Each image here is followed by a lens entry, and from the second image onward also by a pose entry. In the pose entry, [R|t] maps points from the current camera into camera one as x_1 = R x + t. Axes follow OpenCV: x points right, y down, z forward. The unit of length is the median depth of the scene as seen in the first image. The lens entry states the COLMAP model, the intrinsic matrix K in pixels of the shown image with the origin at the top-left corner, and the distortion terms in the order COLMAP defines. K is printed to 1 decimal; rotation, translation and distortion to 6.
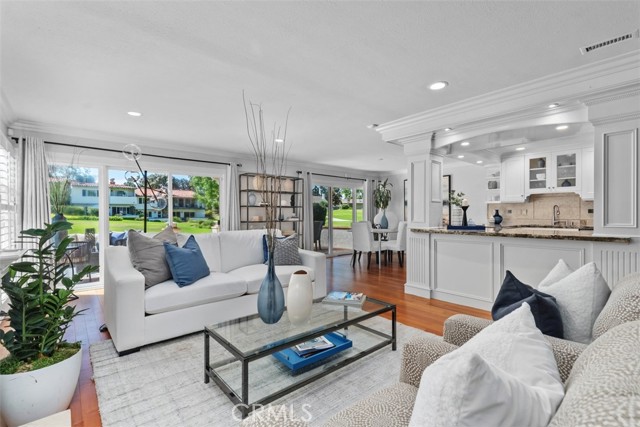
lens RADIAL K [[292.8, 0, 317.4], [0, 292.8, 215.9], [0, 0, 1]] dist [0.000901, -0.000130]
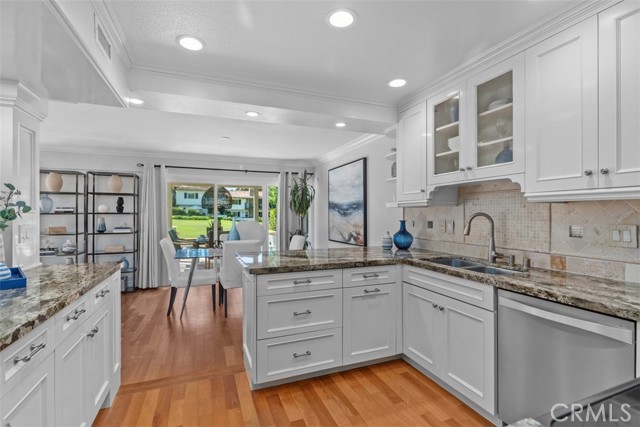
lens RADIAL K [[297.9, 0, 320.0], [0, 297.9, 213.5], [0, 0, 1]] dist [0.000087, -0.000072]
pose [[0.943683, 0.001755, -0.330847, 0.658577], [-0.003786, 0.999978, -0.005495, -0.029816], [0.330830, 0.006438, 0.943668, 0.491887]]
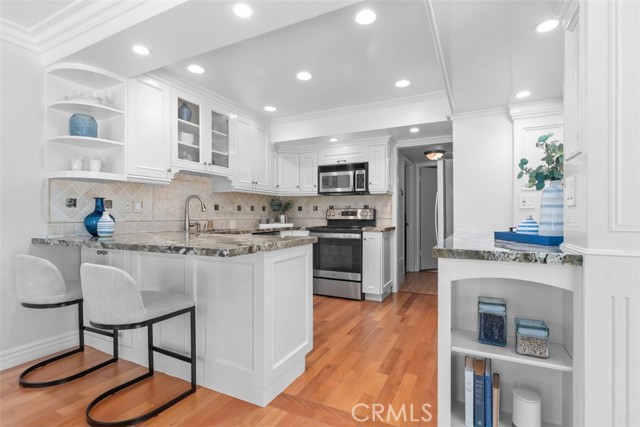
lens RADIAL K [[314.9, 0, 320.0], [0, 314.9, 213.5], [0, 0, 1]] dist [0.005278, 0.000204]
pose [[-0.381200, 0.008520, 0.924453, 0.139697], [0.007878, 0.999951, -0.005968, 0.003697], [-0.924459, 0.005008, -0.381249, 0.910636]]
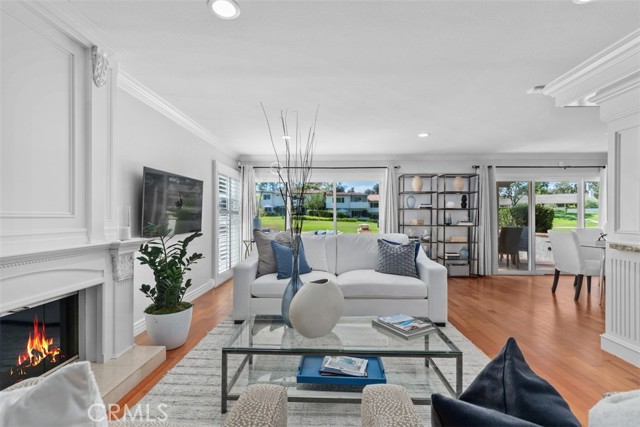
lens RADIAL K [[289.3, 0, 319.3], [0, 289.3, 214.9], [0, 0, 1]] dist [0.007783, -0.000422]
pose [[0.735376, -0.000155, -0.677659, 0.184973], [-0.008724, 0.999915, -0.009696, -0.002096], [0.677603, 0.013042, 0.735312, 0.106377]]
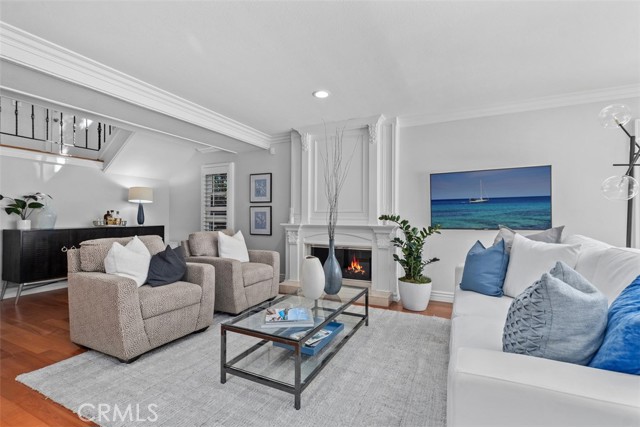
lens RADIAL K [[289.3, 0, 319.3], [0, 289.3, 214.9], [0, 0, 1]] dist [0.007783, -0.000422]
pose [[-0.923154, 0.004446, -0.384406, 0.126086], [0.001317, 0.999964, 0.008405, 0.000892], [0.384429, 0.007253, -0.923126, 0.696999]]
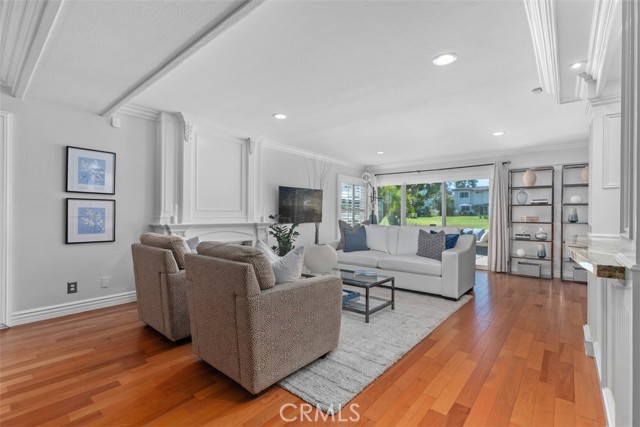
lens RADIAL K [[292.8, 0, 317.4], [0, 292.8, 215.9], [0, 0, 1]] dist [0.000901, -0.000130]
pose [[0.148518, 0.004807, -0.988898, 0.550118], [-0.014218, 0.999895, 0.002726, 0.006657], [0.988807, 0.013655, 0.148571, 0.232788]]
